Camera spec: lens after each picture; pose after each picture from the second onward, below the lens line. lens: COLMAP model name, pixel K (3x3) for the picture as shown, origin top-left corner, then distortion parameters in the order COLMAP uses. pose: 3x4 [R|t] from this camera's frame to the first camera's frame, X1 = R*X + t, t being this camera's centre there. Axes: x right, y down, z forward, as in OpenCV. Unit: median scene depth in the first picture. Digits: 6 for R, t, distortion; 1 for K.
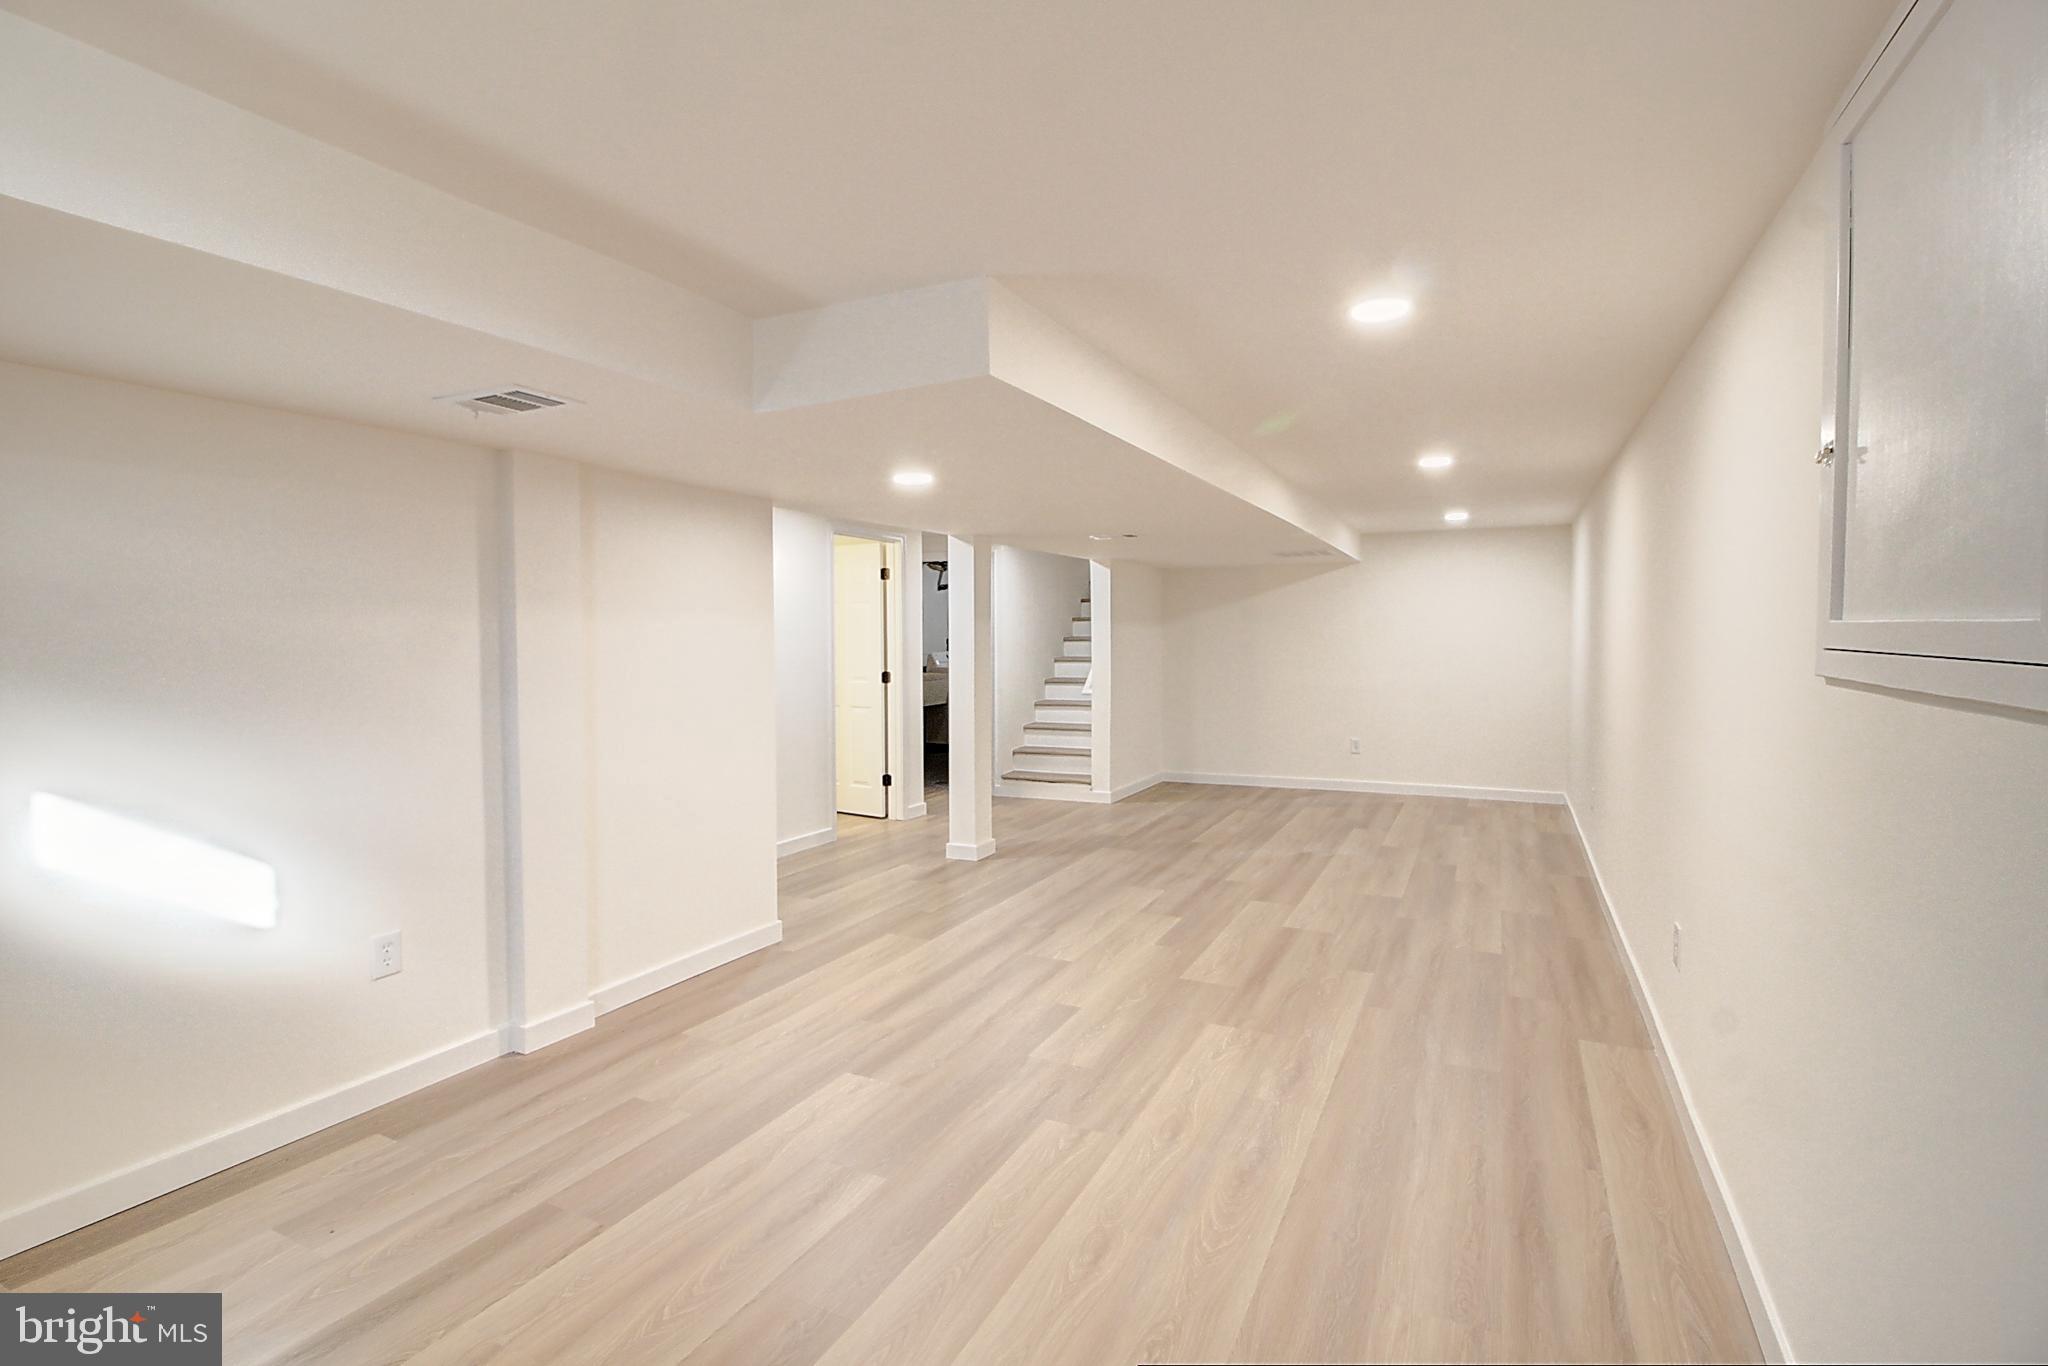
lens RADIAL K [[955.1, 0, 1030.7], [0, 955.1, 669.3], [0, 0, 1]] dist [0.000474, -0.010241]
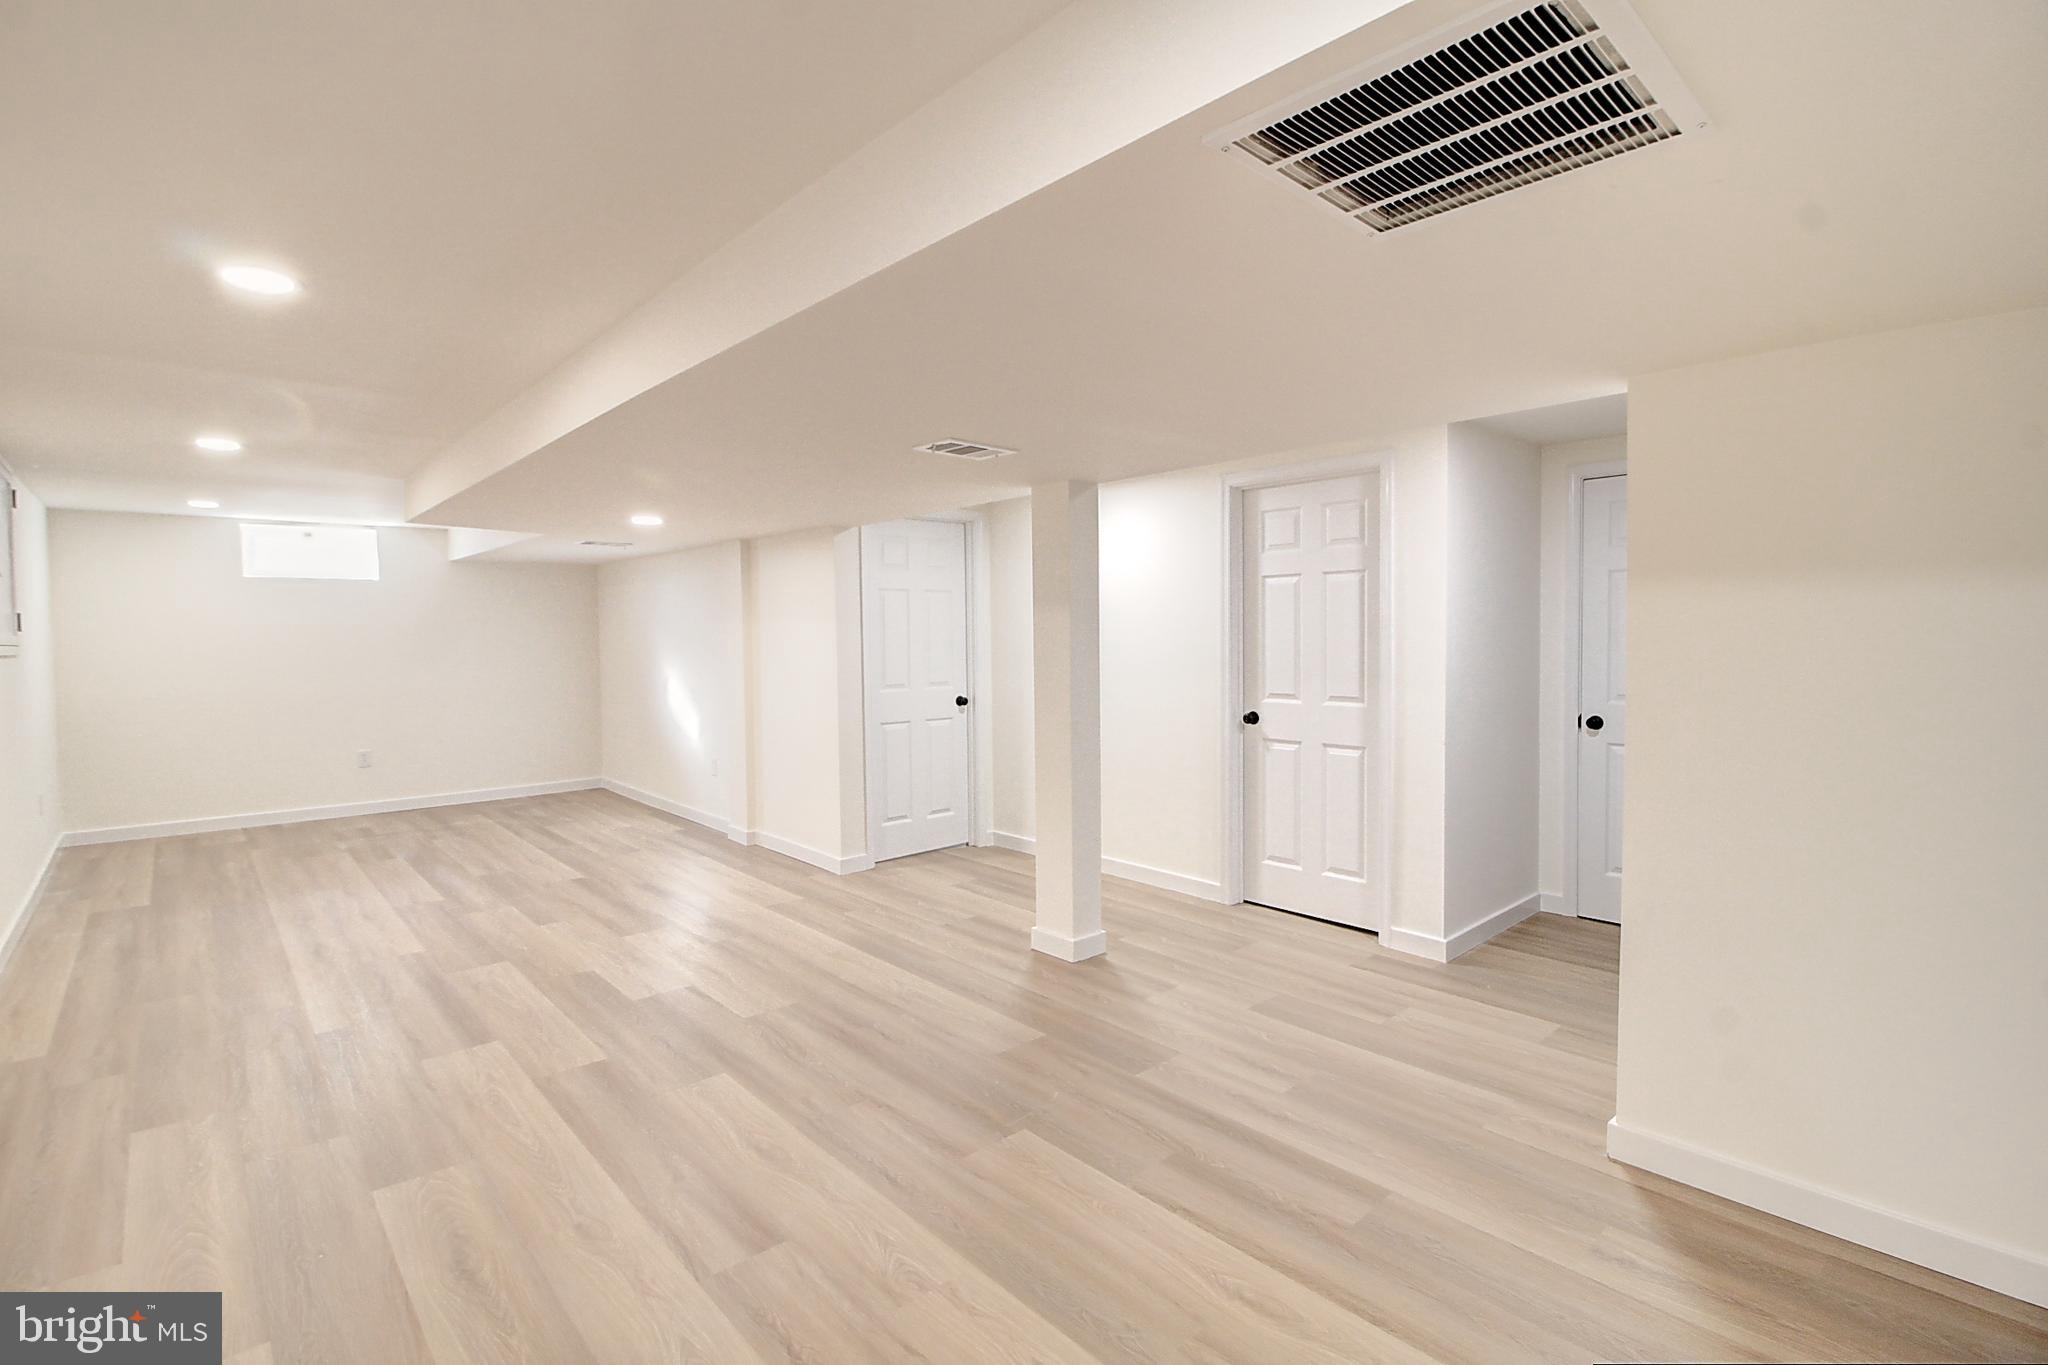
lens RADIAL K [[955.1, 0, 1030.7], [0, 955.1, 668.8], [0, 0, 1]] dist [0.000474, -0.010241]
pose [[-0.372817, 0.046700, -0.926729, 0.830362], [-0.019211, 0.998130, 0.058027, -0.065370], [0.927706, 0.039437, -0.371222, 1.763735]]
